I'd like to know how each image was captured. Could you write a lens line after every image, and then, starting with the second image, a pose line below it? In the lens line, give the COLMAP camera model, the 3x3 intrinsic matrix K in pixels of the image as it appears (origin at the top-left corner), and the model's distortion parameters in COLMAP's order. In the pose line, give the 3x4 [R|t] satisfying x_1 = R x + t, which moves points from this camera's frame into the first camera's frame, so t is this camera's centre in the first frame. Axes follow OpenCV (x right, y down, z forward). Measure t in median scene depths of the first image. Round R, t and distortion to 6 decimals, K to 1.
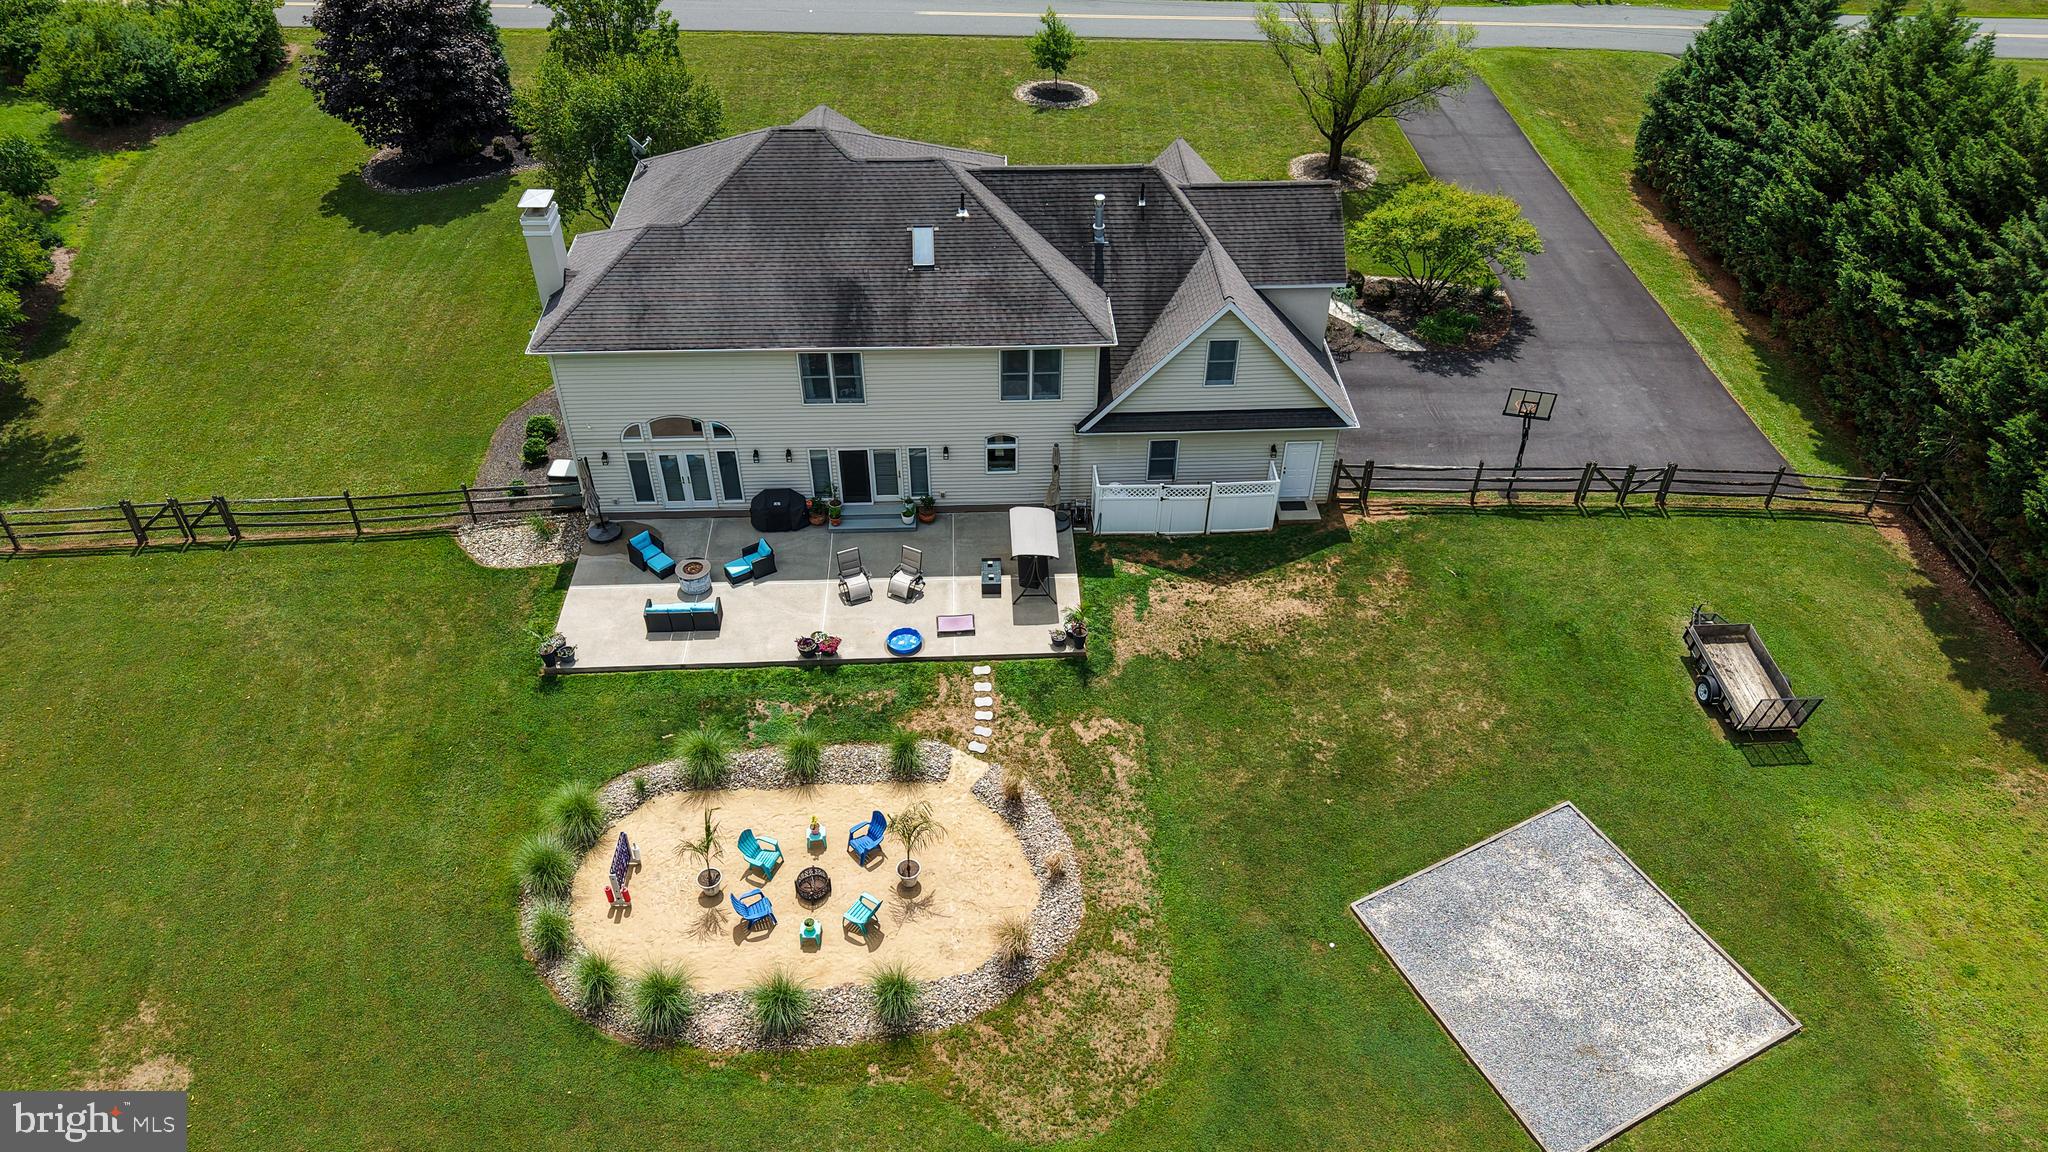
lens RADIAL K [[1442.0, 0, 1028.2], [0, 1442.0, 583.3], [0, 0, 1]] dist [0.018627, -0.006170]
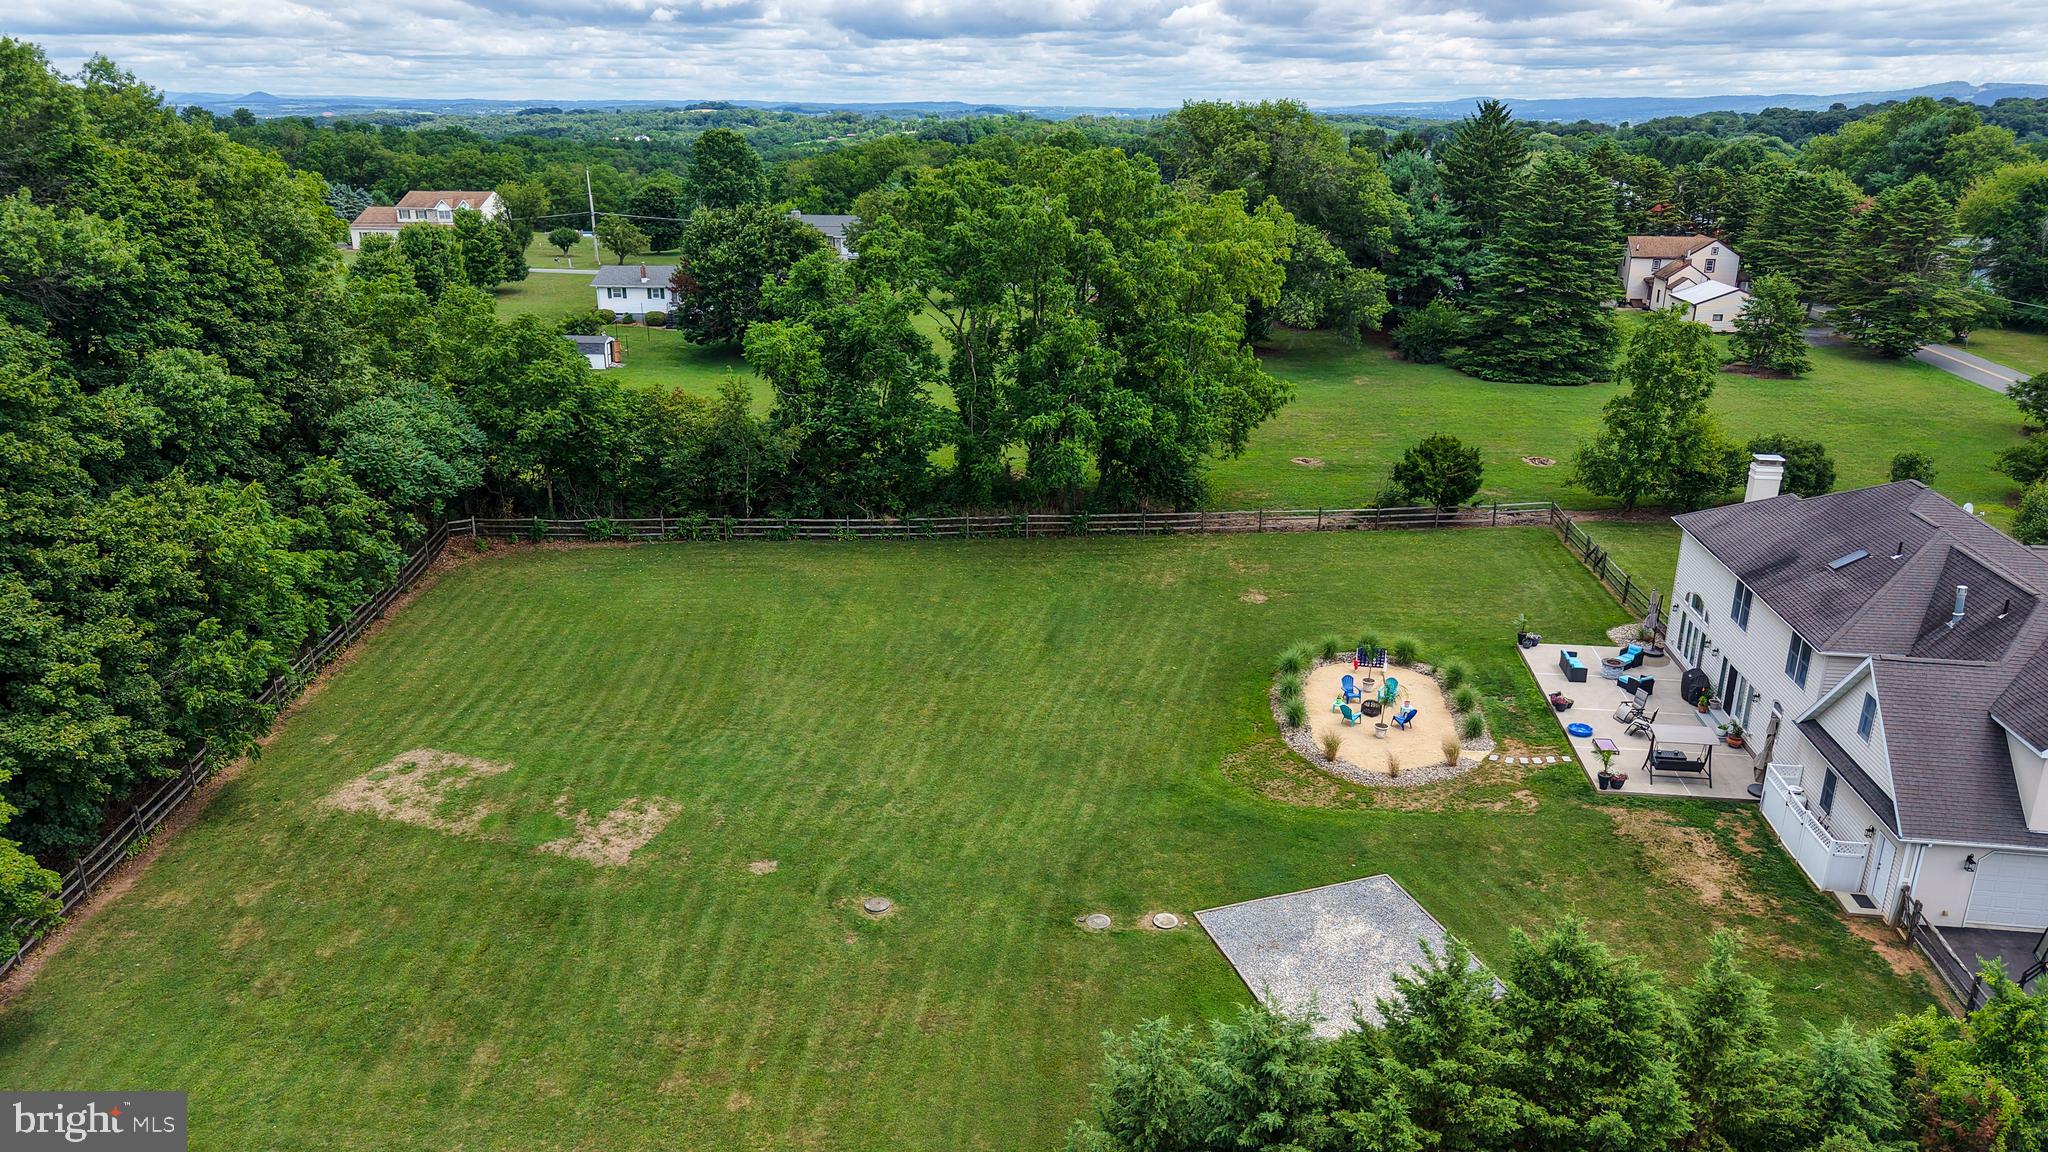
lens RADIAL K [[1419.3, 0, 1005.7], [0, 1419.3, 472.2], [0, 0, 1]] dist [0.050389, -0.064530]
pose [[-0.172976, 0.267255, -0.947974, 1.243996], [-0.616544, 0.721200, 0.315823, -0.232791], [0.768084, 0.639097, 0.040024, 0.311002]]
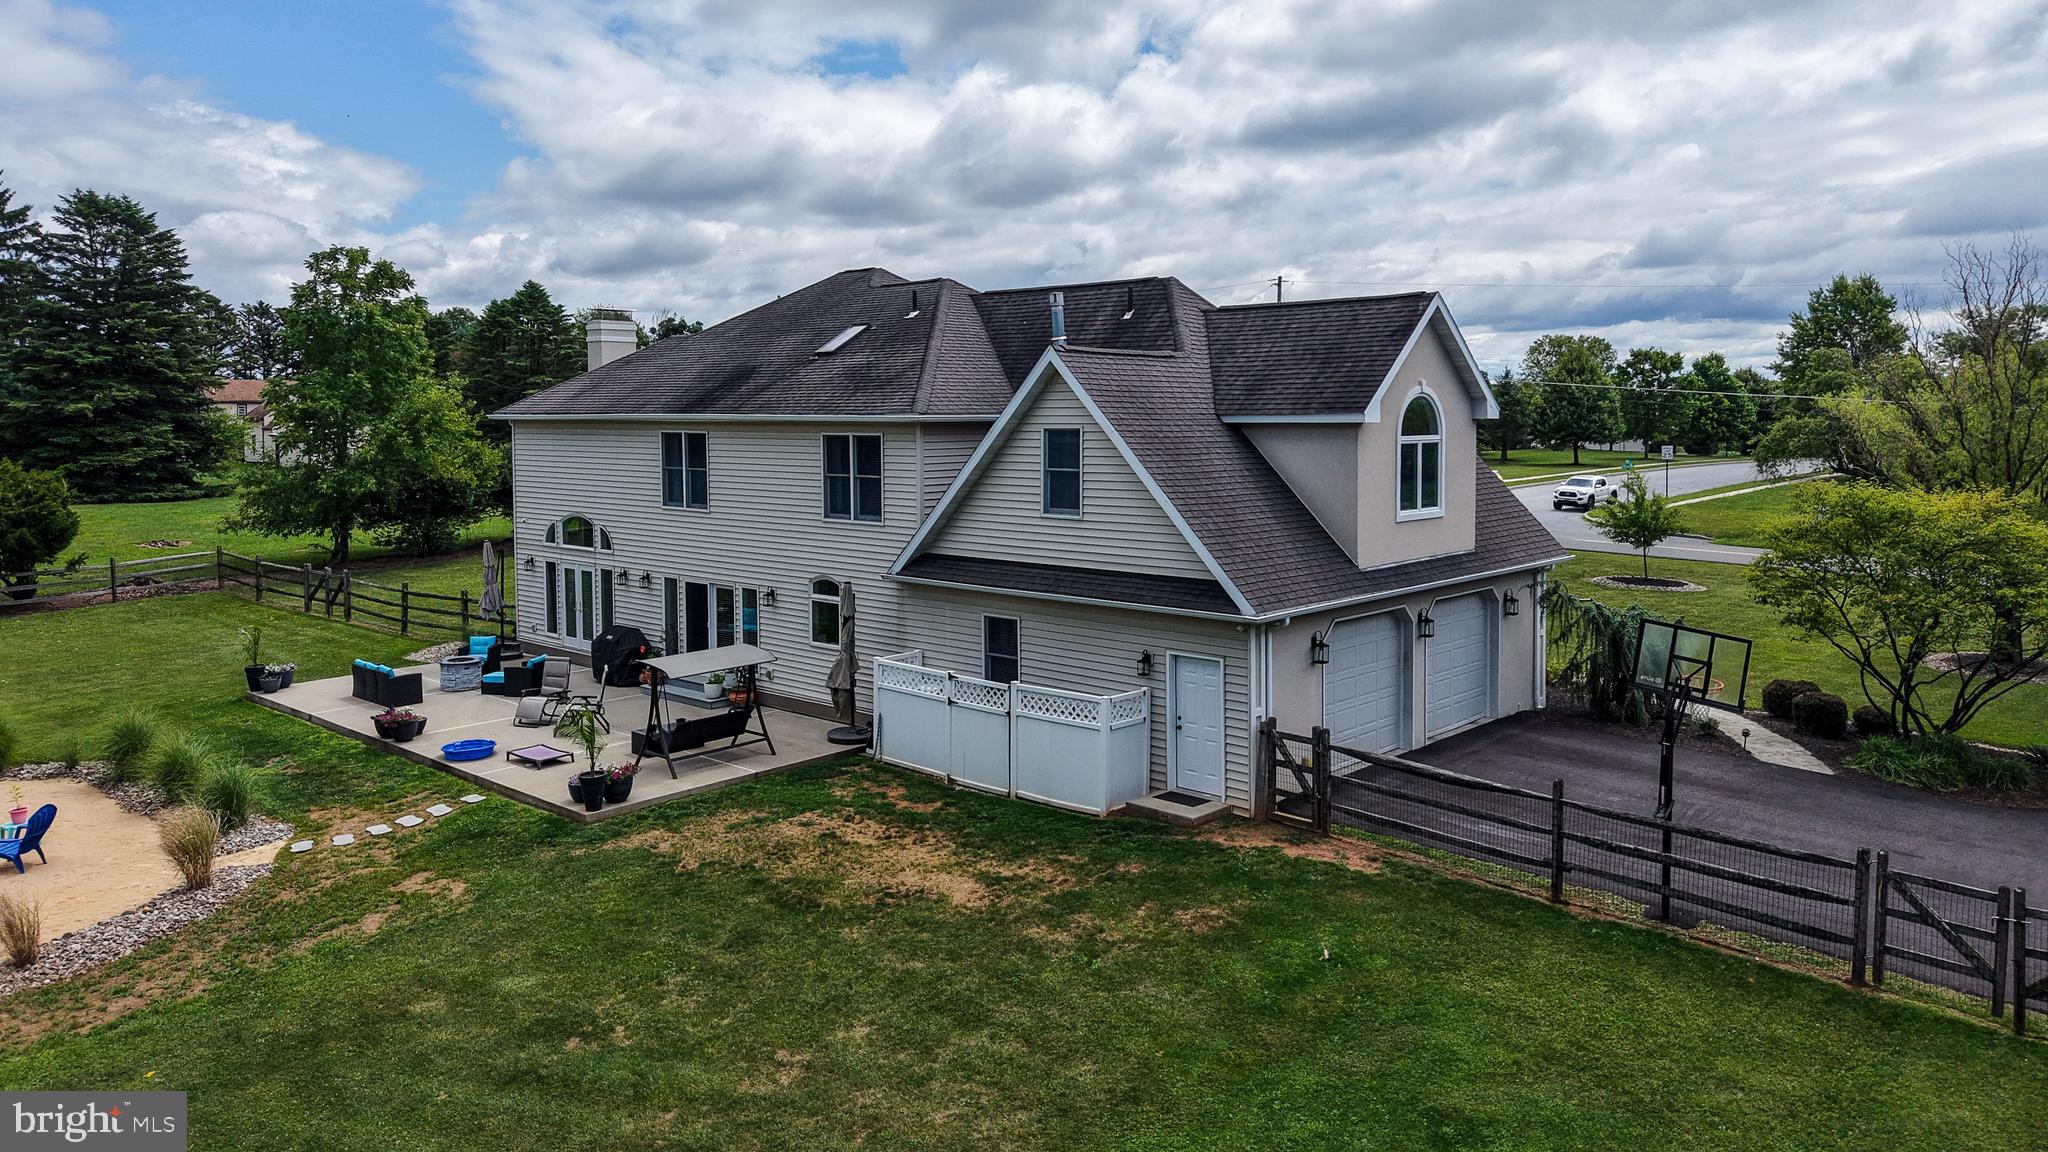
lens RADIAL K [[1419.3, 0, 1005.7], [0, 1419.3, 472.2], [0, 0, 1]] dist [0.050389, -0.064530]
pose [[0.704327, 0.032567, -0.709128, 0.517104], [-0.444125, 0.799508, -0.404400, 0.088760], [0.553784, 0.599772, 0.577579, 0.644098]]
